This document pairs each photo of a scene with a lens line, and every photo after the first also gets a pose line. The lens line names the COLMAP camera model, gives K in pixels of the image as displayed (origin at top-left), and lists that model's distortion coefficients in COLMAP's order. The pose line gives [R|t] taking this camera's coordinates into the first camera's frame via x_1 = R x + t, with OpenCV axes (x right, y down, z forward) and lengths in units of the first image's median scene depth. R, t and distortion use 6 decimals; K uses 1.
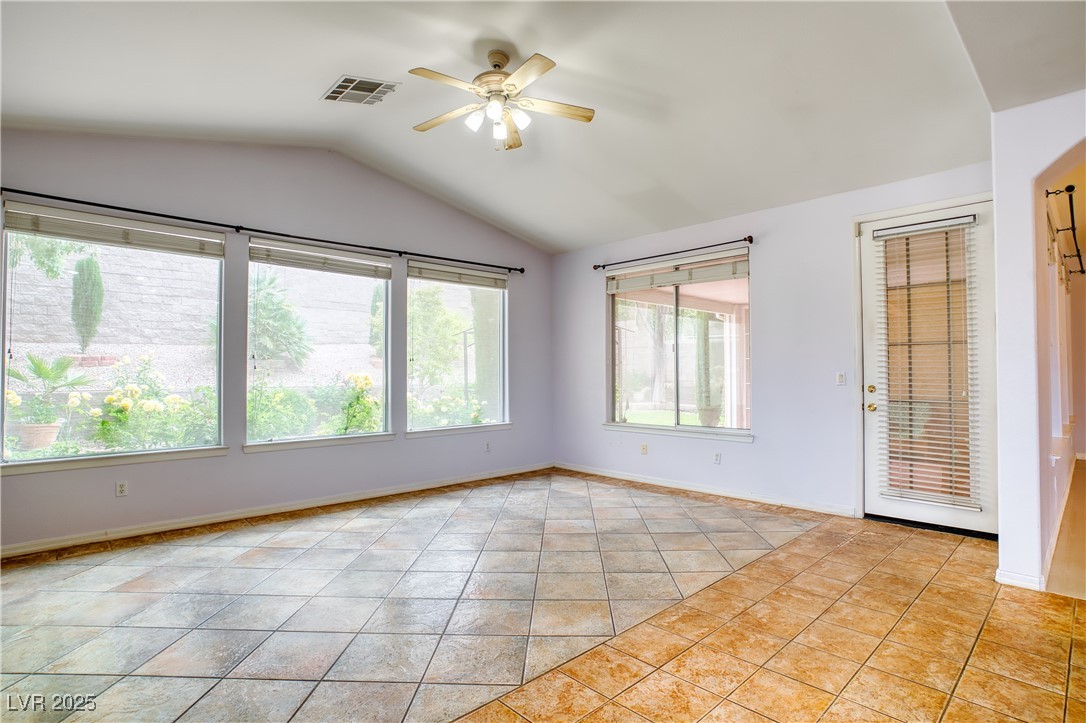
lens RADIAL K [[548.6, 0, 554.4], [0, 548.6, 361.4], [0, 0, 1]] dist [-0.085273, 0.040433]
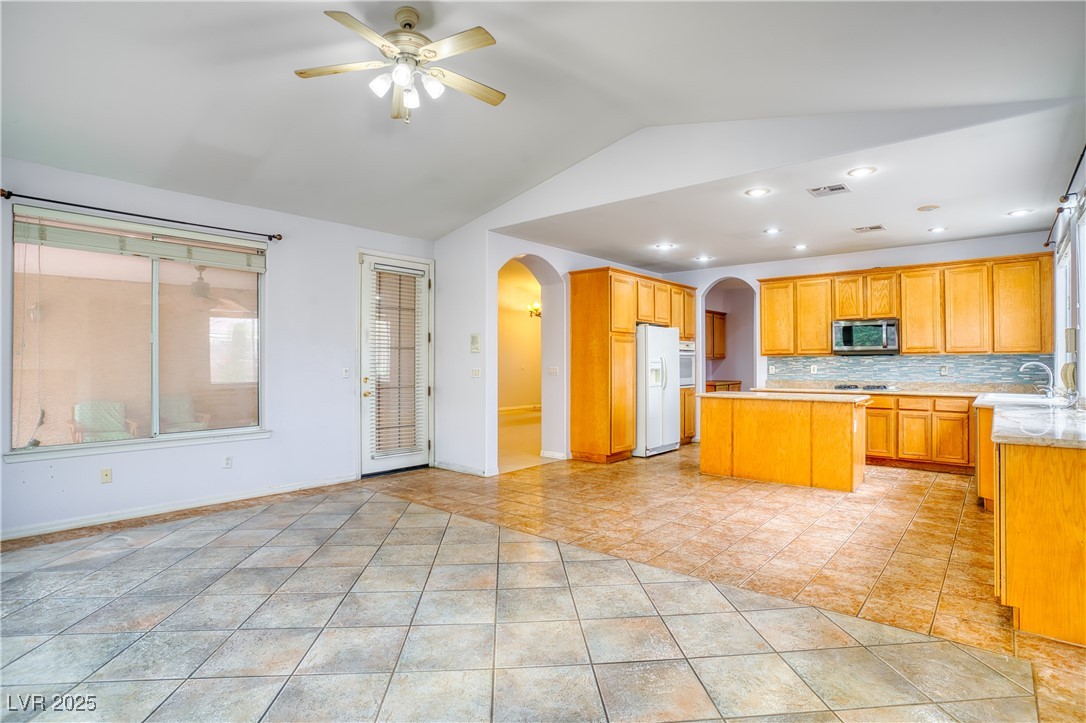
lens RADIAL K [[543.4, 0, 565.6], [0, 543.4, 356.7], [0, 0, 1]] dist [-0.074753, 0.027748]
pose [[-0.116611, 0.019119, 0.992994, -0.762470], [-0.014282, 0.999679, -0.020925, 0.013699], [-0.993075, -0.016622, -0.116301, 0.632231]]
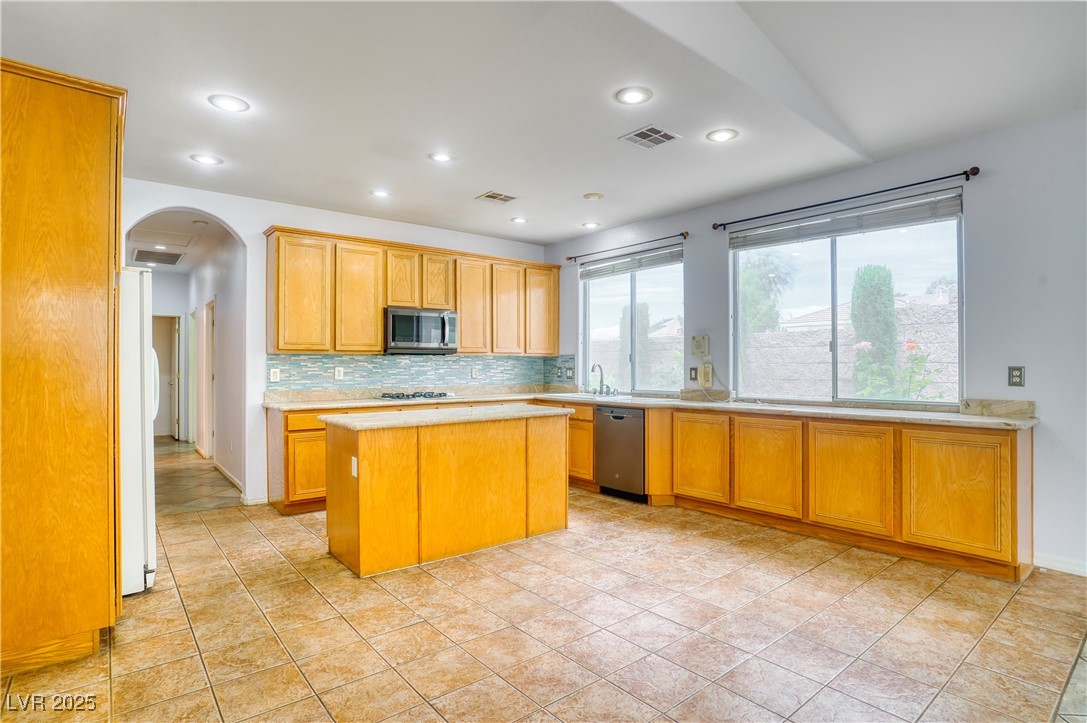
lens RADIAL K [[549.4, 0, 543.5], [0, 549.4, 361.5], [0, 0, 1]] dist [-0.096179, 0.044381]
pose [[-0.996444, 0.008776, 0.083794, 0.242263], [0.006888, 0.999716, -0.022796, 0.011772], [-0.083970, -0.022138, -0.996222, 0.806484]]
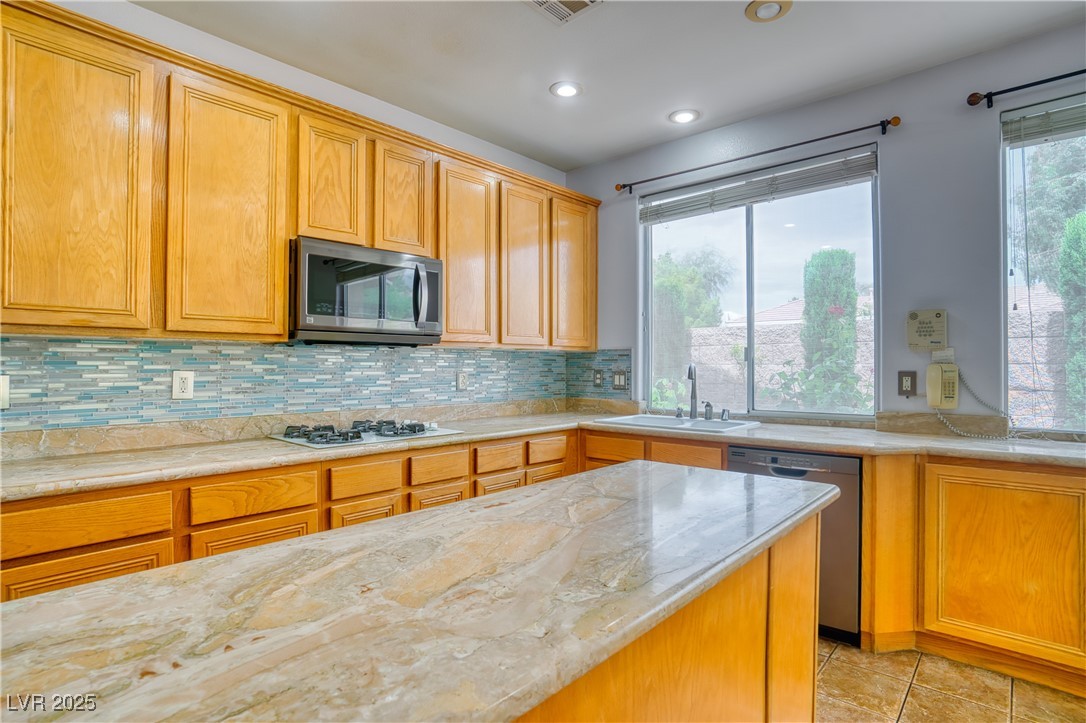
lens RADIAL K [[548.5, 0, 543.0], [0, 548.5, 361.5], [0, 0, 1]] dist [-0.078422, 0.032623]
pose [[-0.997535, 0.006808, -0.069836, 0.470234], [0.008513, 0.999672, -0.024148, 0.000649], [0.069649, -0.024683, -0.997266, 0.215202]]
